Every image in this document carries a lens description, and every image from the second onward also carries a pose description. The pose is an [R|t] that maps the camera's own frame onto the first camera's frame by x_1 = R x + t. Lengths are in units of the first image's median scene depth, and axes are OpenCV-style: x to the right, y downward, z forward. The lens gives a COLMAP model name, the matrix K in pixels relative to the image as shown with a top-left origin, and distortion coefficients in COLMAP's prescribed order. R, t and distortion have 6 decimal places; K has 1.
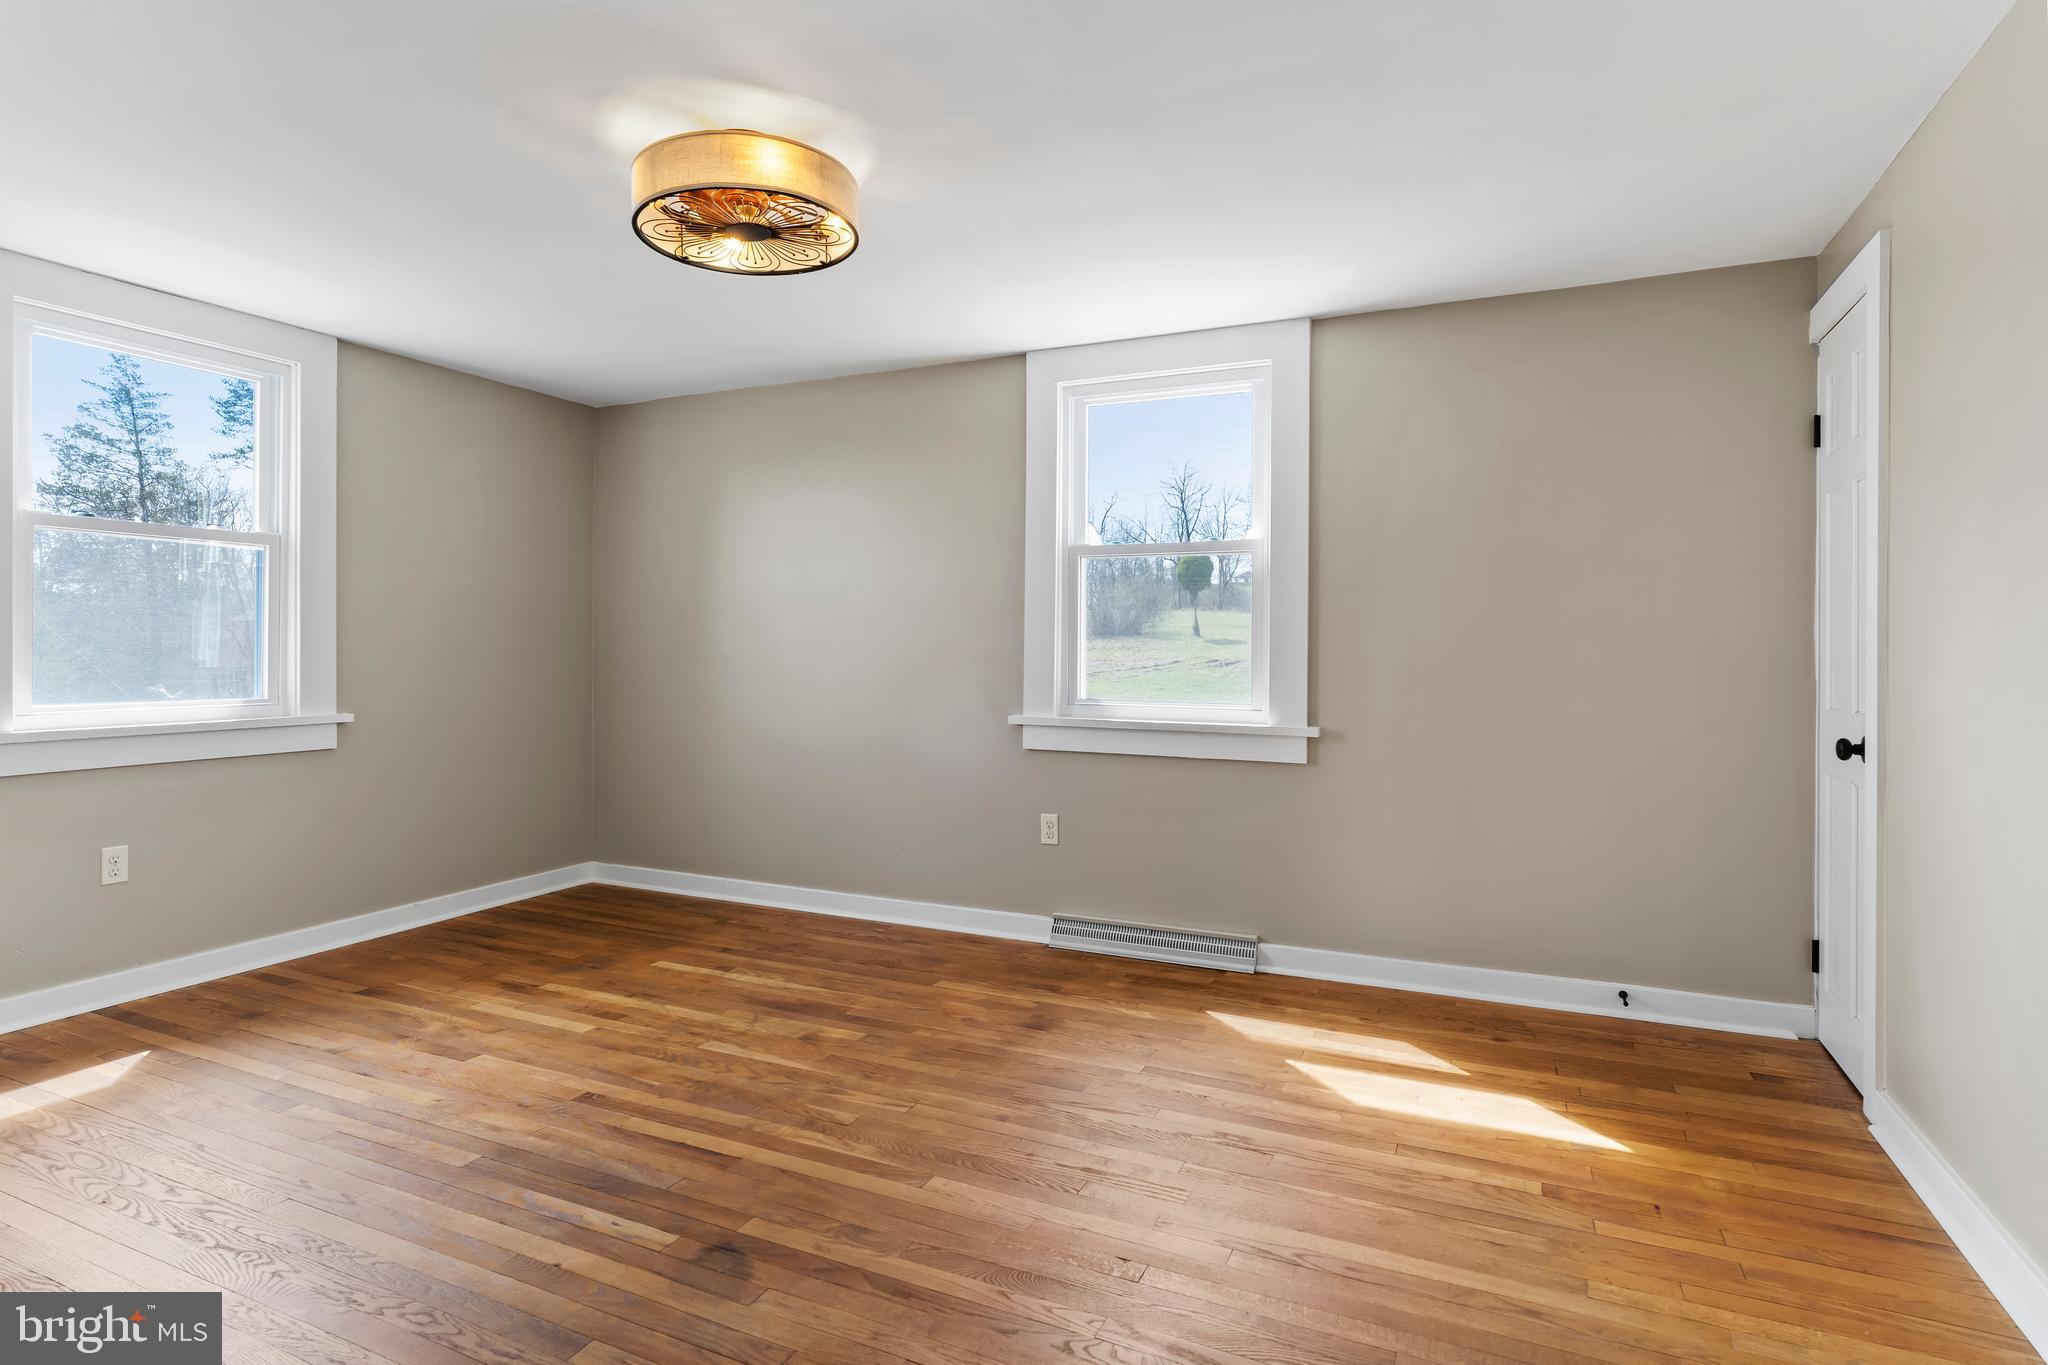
lens RADIAL K [[1059.3, 0, 1008.6], [0, 1059.3, 683.6], [0, 0, 1]] dist [-0.001990, 0.002344]
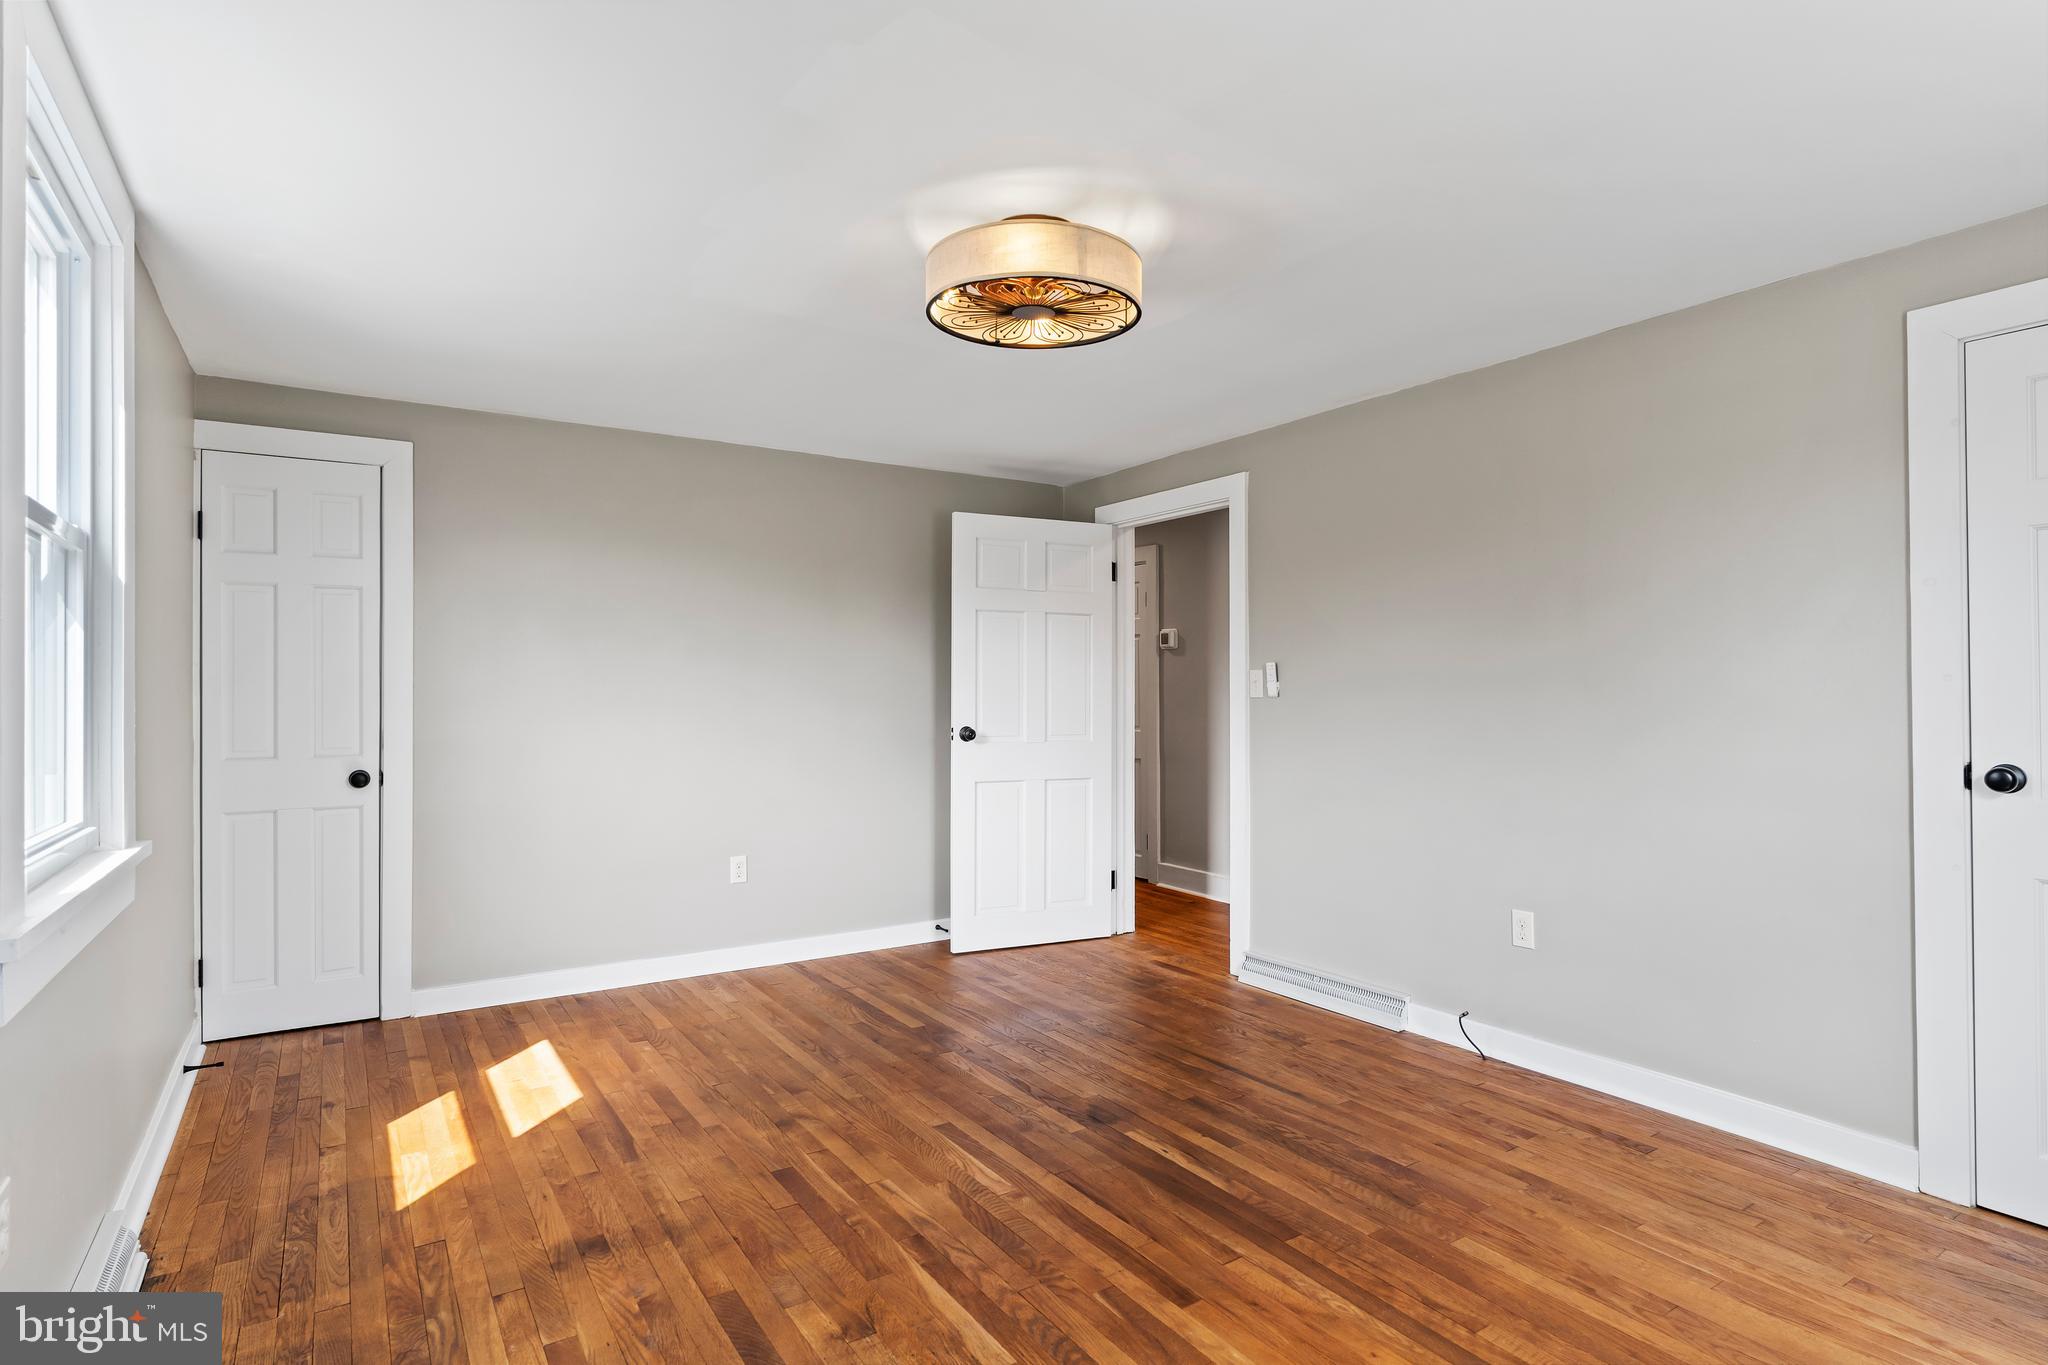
lens RADIAL K [[1059.3, 0, 1008.6], [0, 1059.3, 683.6], [0, 0, 1]] dist [-0.001990, 0.002344]
pose [[-0.851646, 0.003690, 0.524105, -0.730175], [0.014888, 0.999742, 0.017153, -0.084013], [-0.523906, 0.022411, -0.851481, 1.796745]]
